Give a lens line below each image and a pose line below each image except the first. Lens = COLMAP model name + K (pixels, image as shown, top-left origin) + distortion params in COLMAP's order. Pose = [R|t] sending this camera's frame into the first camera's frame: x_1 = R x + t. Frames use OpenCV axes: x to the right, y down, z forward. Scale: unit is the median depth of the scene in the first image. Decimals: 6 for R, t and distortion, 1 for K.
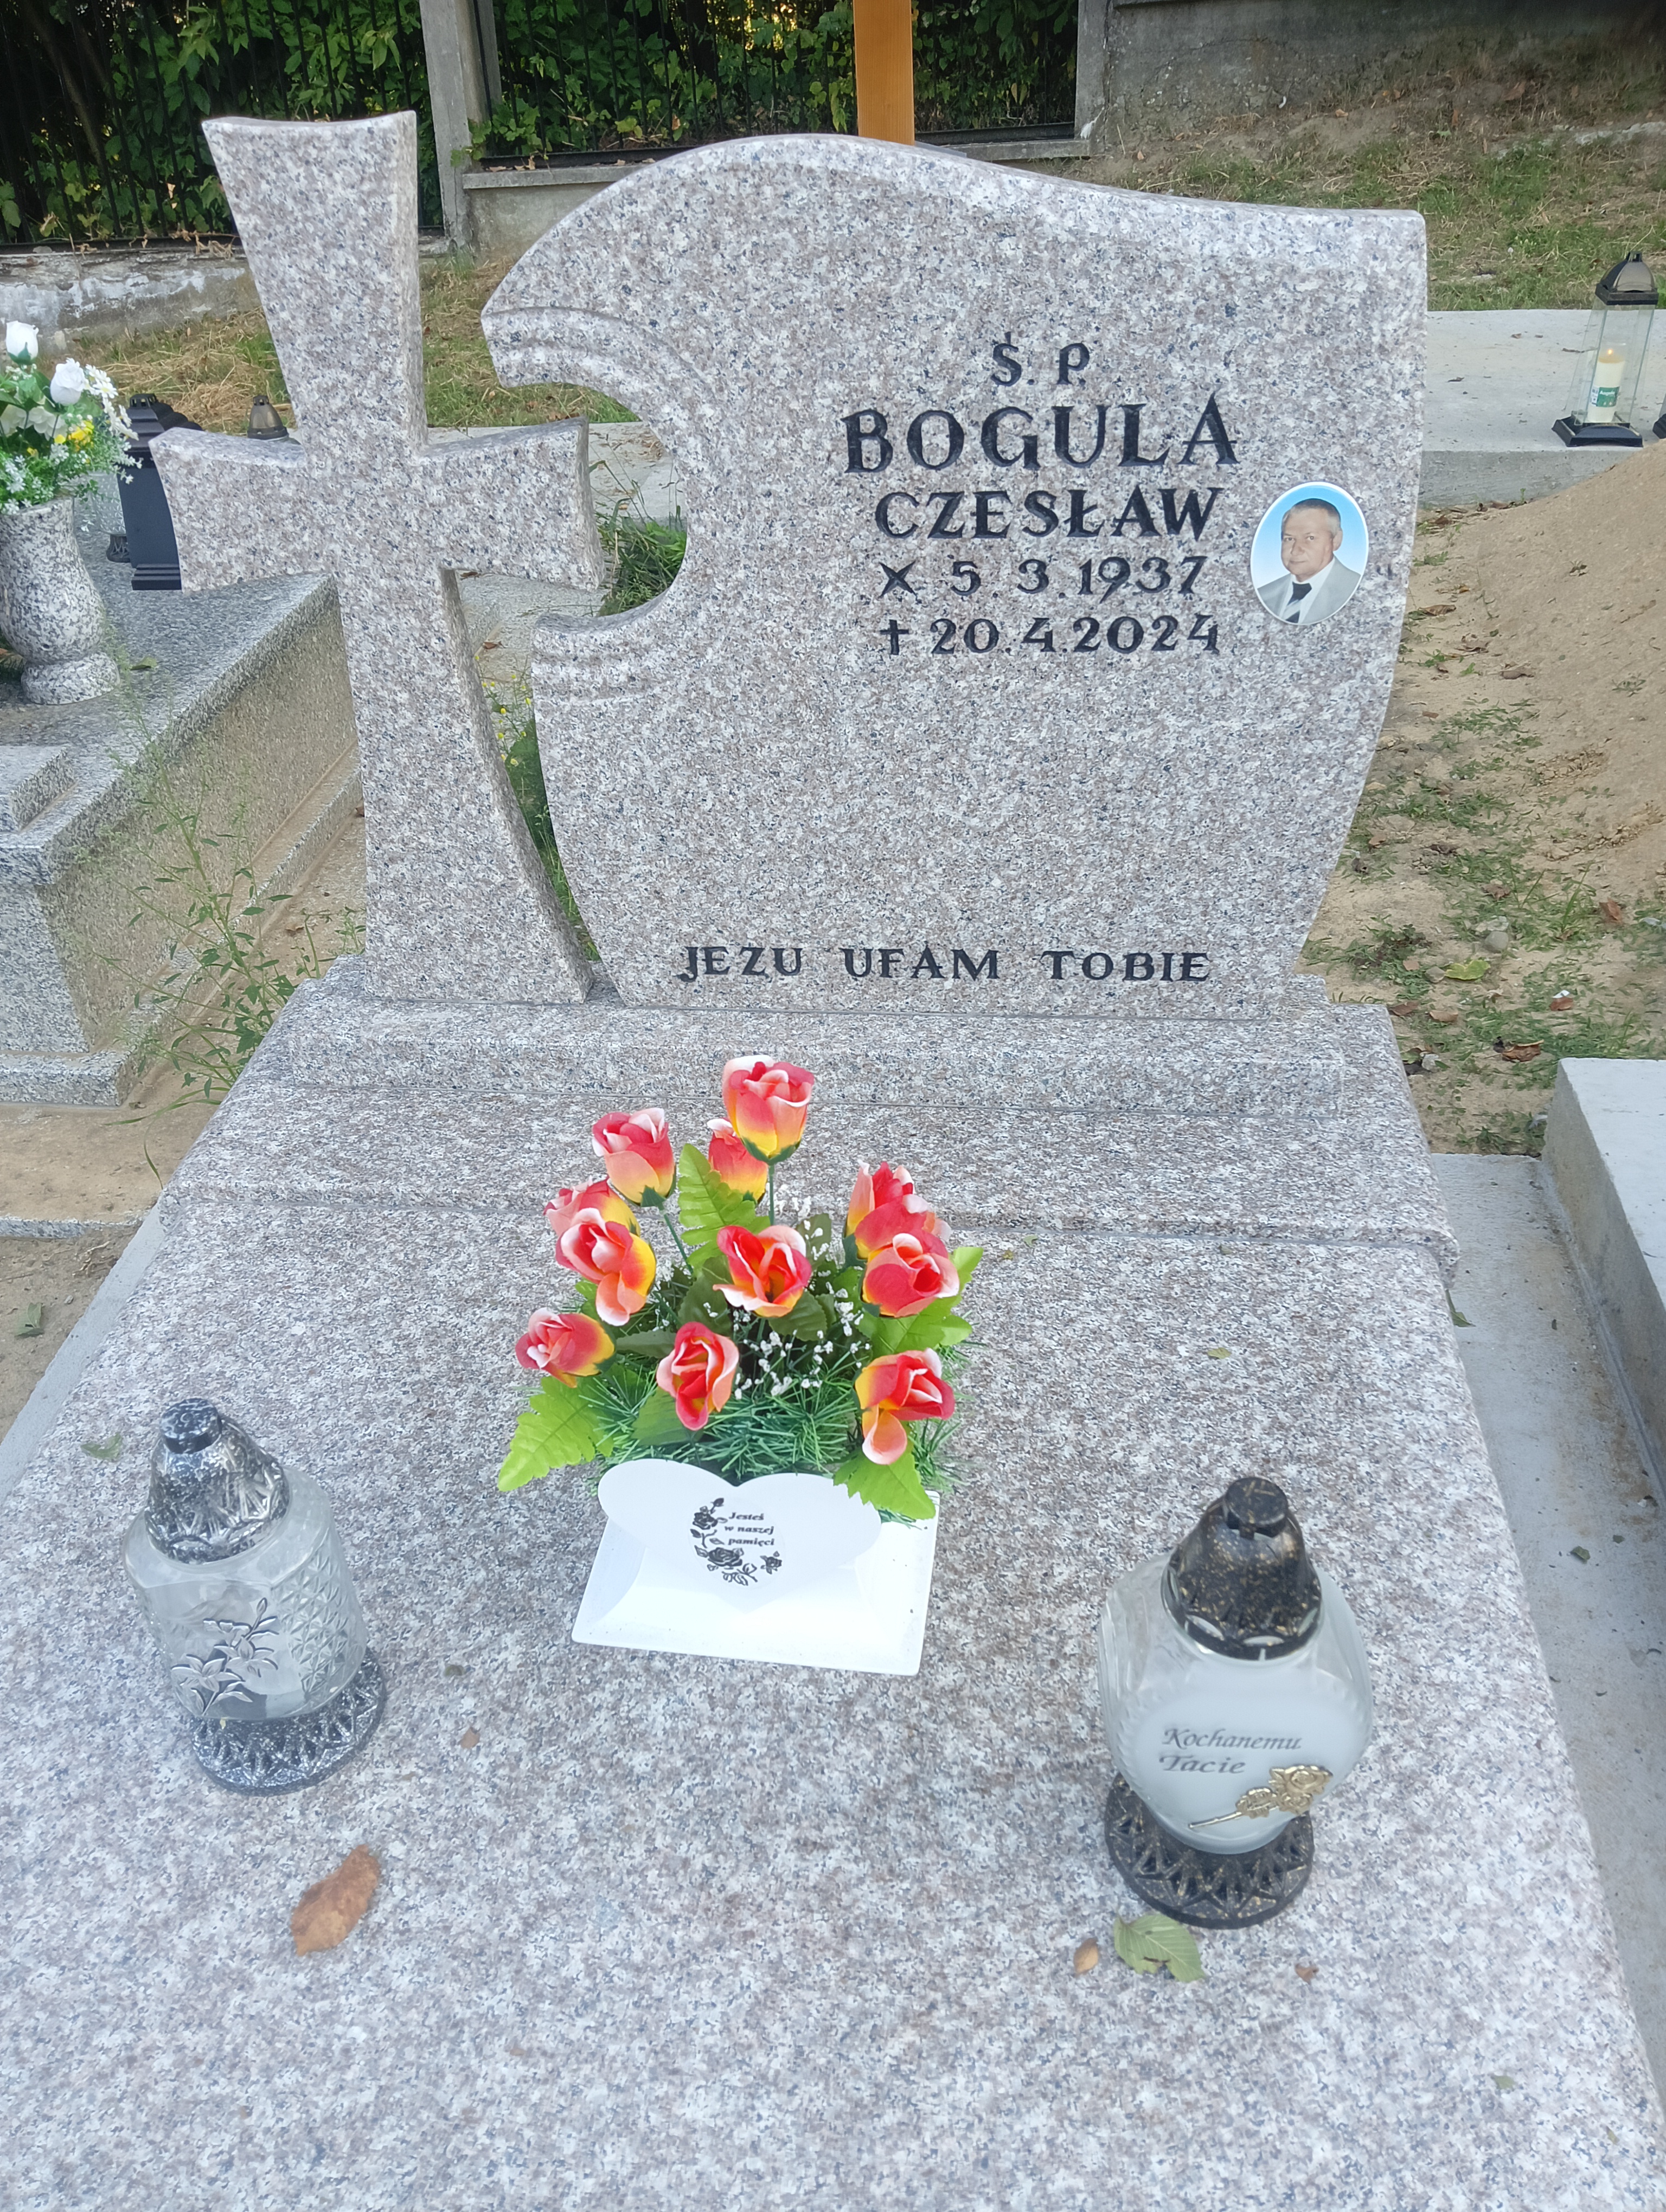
lens RADIAL K [[1798.3, 0, 838.8], [0, 1798.3, 1115.3], [0, 0, 1]] dist [0.087893, -0.147982]
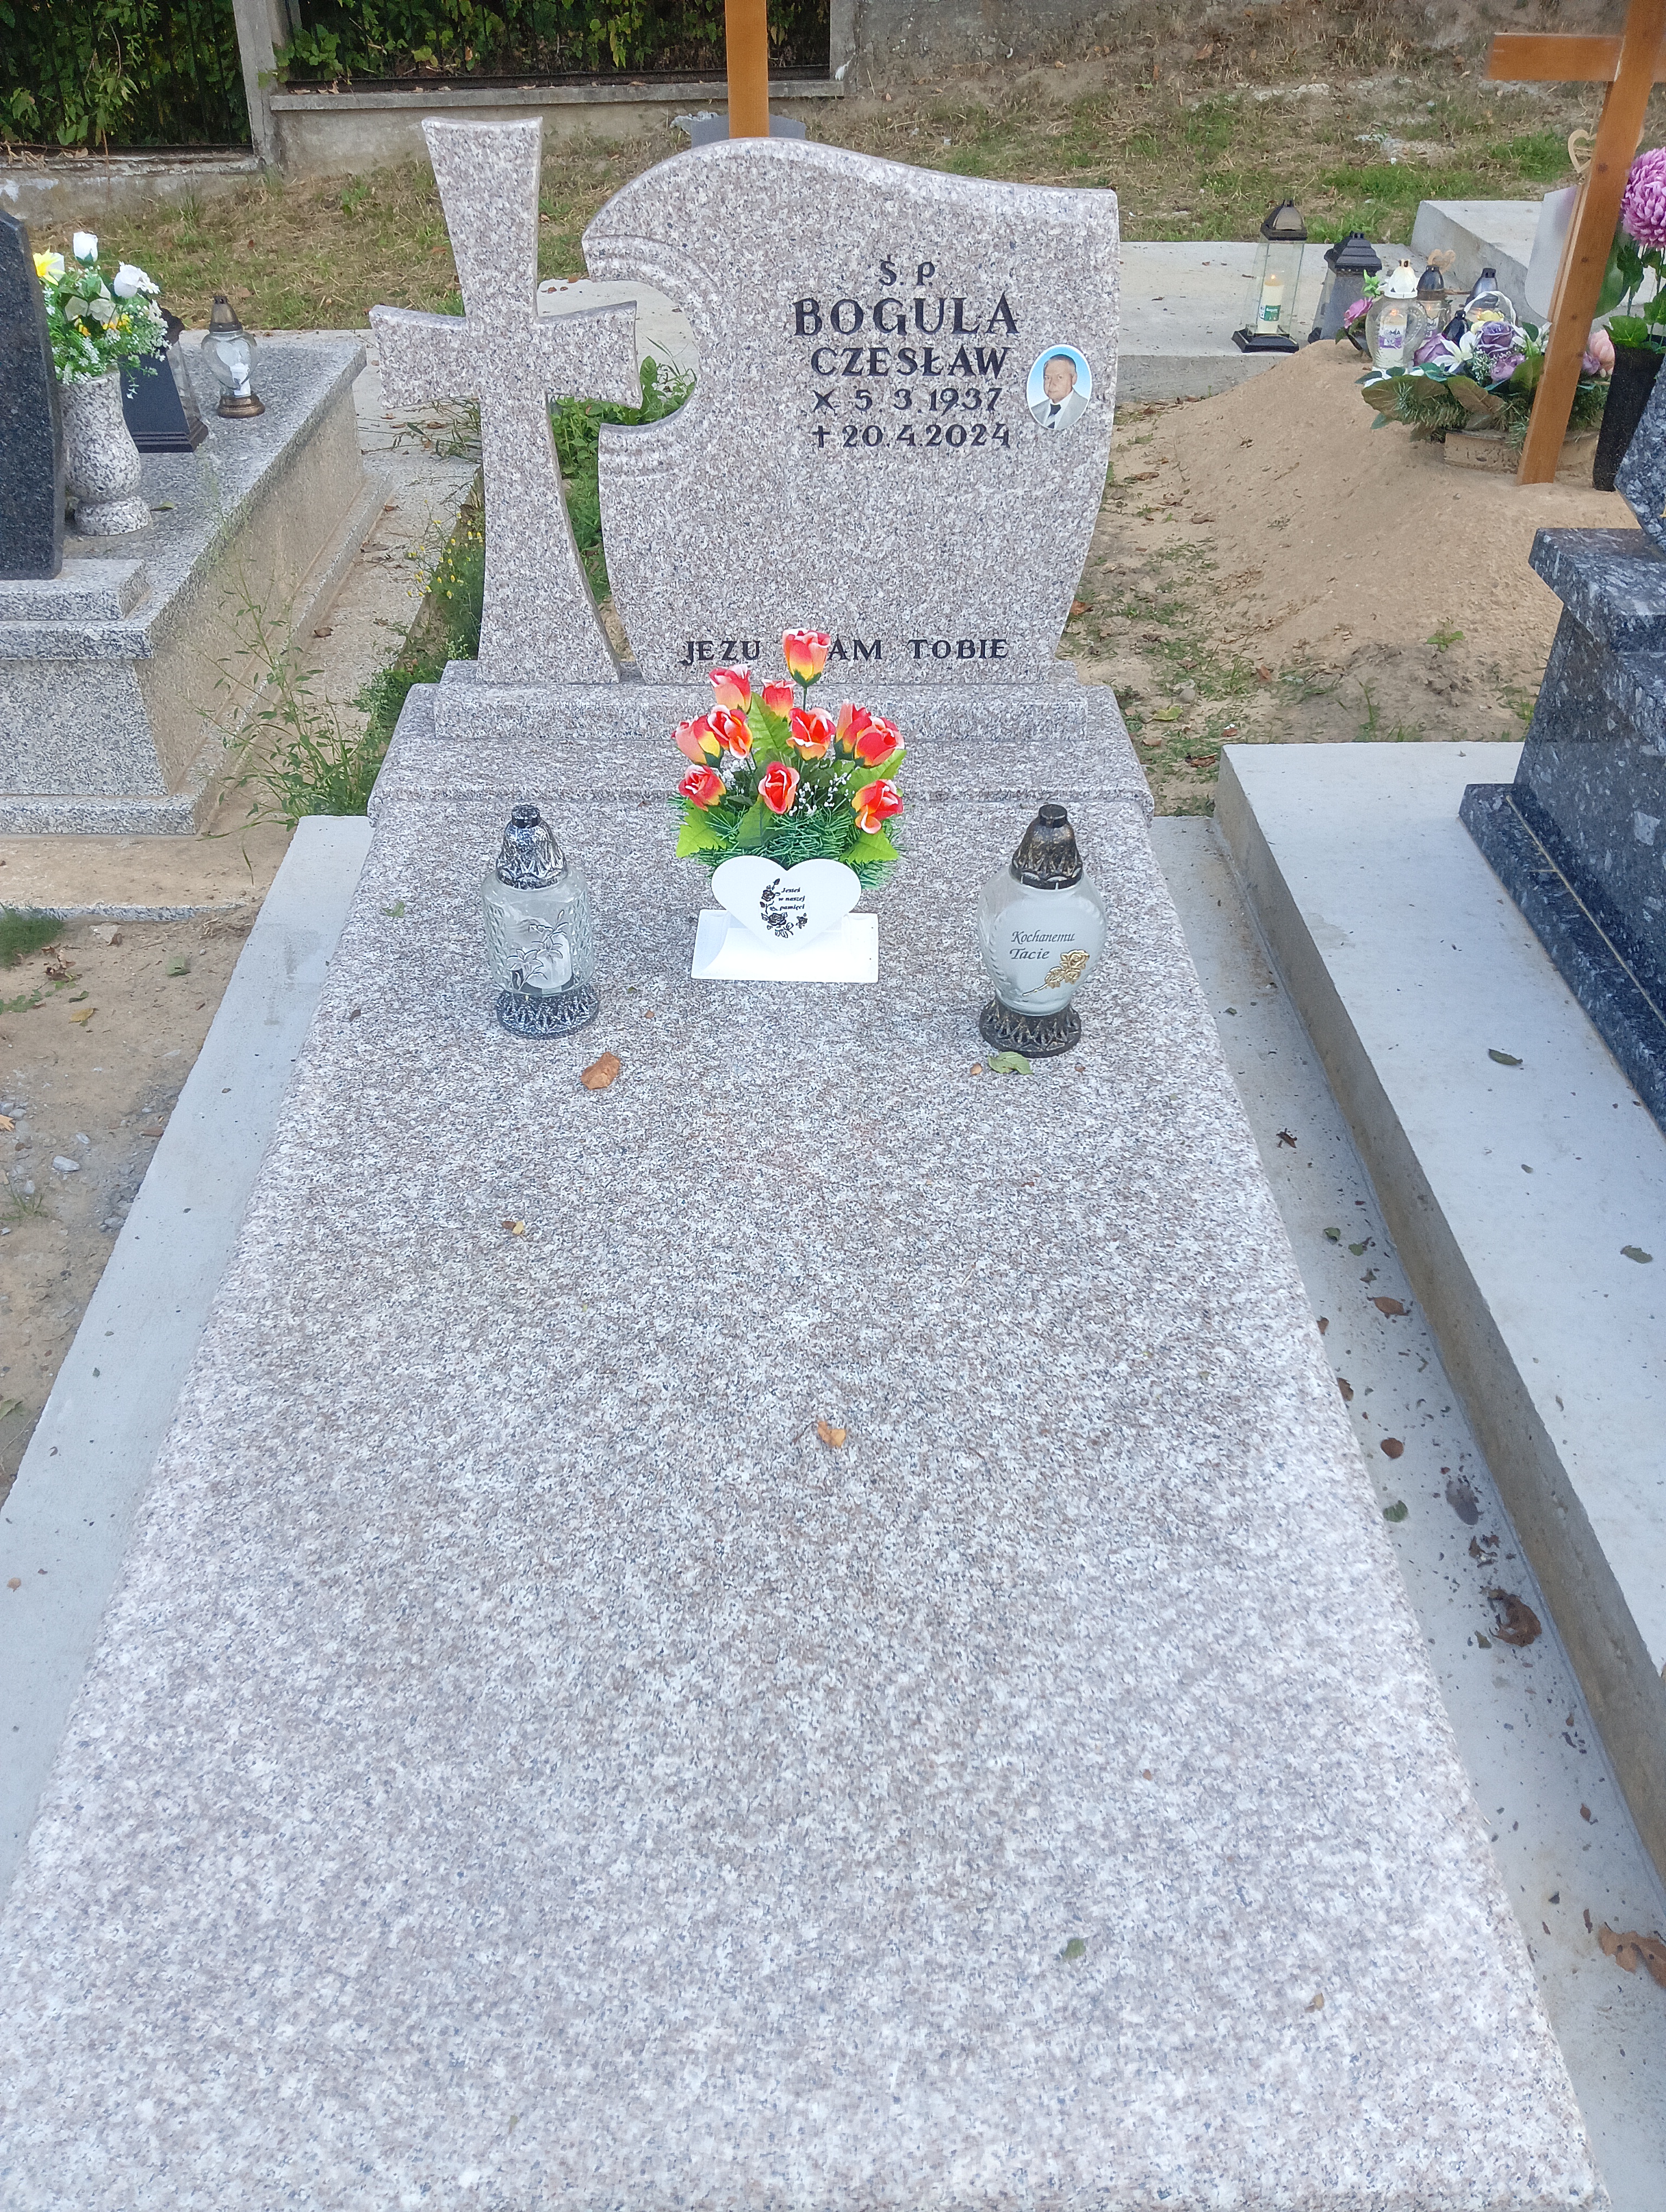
lens RADIAL K [[1751.3, 0, 845.6], [0, 1751.3, 1119.0], [0, 0, 1]] dist [0.041649, -0.079015]
pose [[0.990410, -0.044743, 0.130711, -0.195120], [0.037959, 0.997822, 0.053945, 0.290876], [-0.132840, -0.048466, 0.989952, -0.675743]]
